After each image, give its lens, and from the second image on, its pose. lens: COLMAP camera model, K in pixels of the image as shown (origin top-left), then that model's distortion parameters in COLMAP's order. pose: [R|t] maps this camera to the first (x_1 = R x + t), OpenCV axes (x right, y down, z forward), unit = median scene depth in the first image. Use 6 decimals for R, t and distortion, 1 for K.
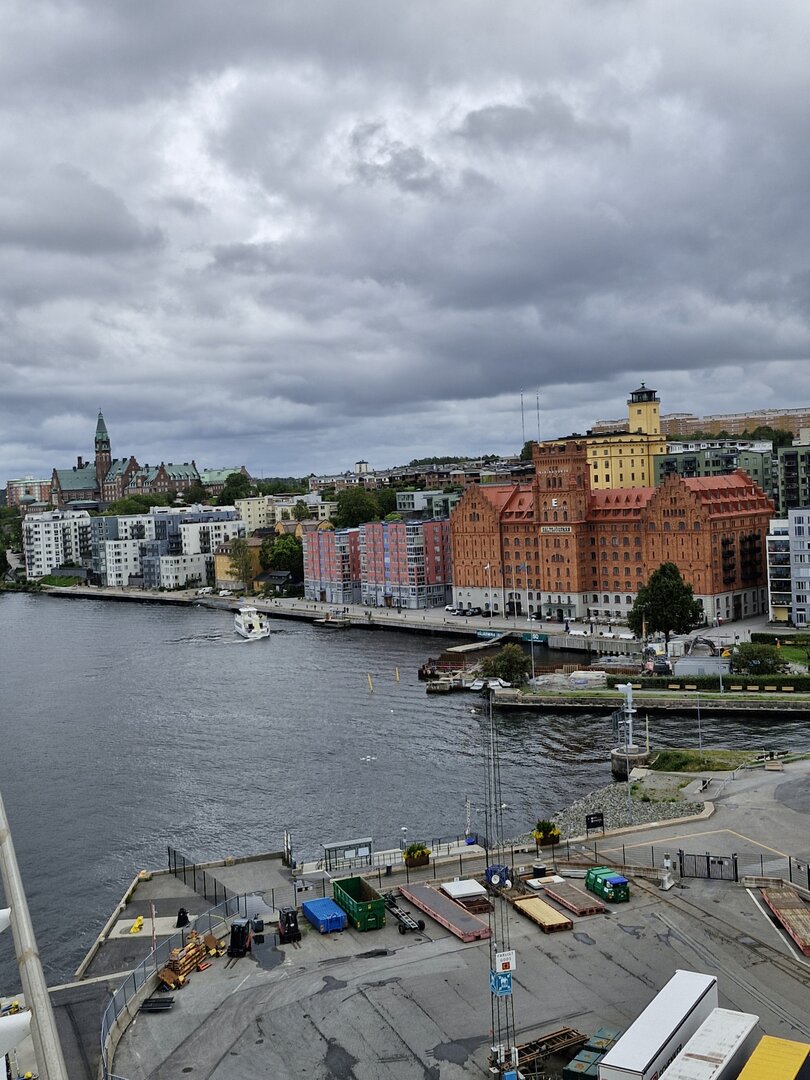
lens RADIAL K [[1164.4, 0, 407.2], [0, 1164.4, 544.1], [0, 0, 1]] dist [0.113633, 0.000000]
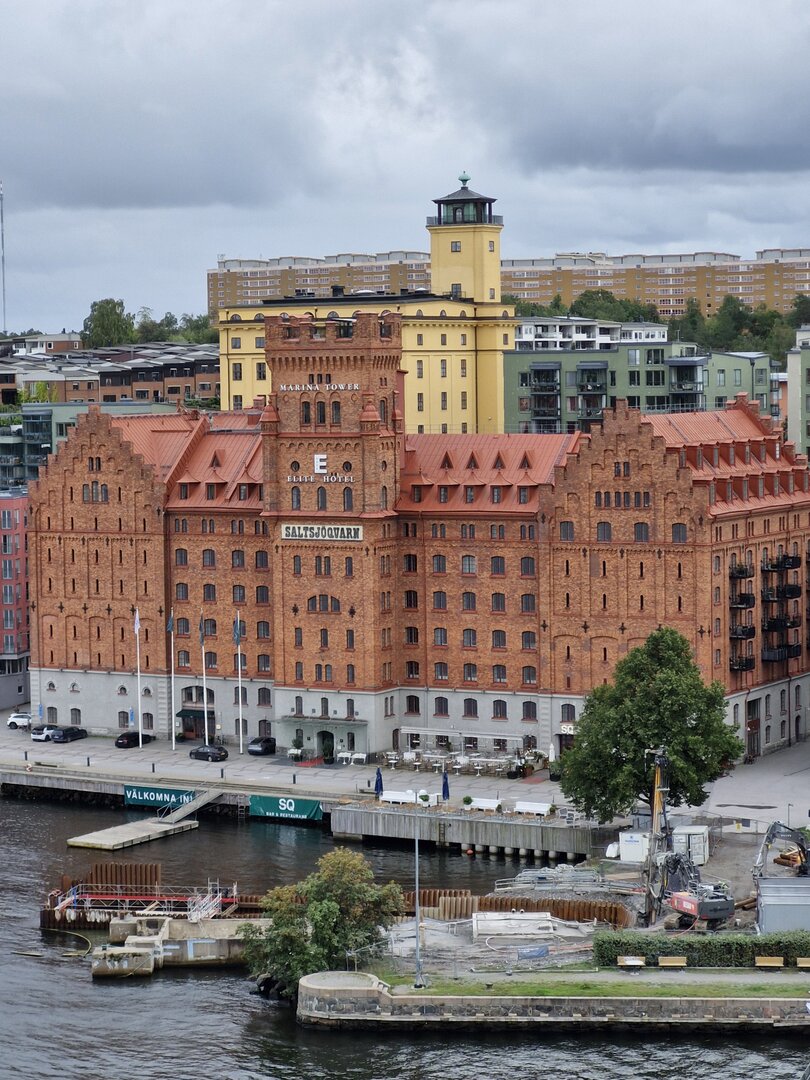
lens RADIAL K [[2645.3, 0, 411.5], [0, 2645.3, 532.4], [0, 0, 1]] dist [-0.085999, 0.000000]
pose [[0.965562, 0.019981, 0.259406, -0.074282], [-0.020156, 0.999795, -0.001987, -0.010679], [-0.259392, -0.003310, 0.965766, 0.114184]]
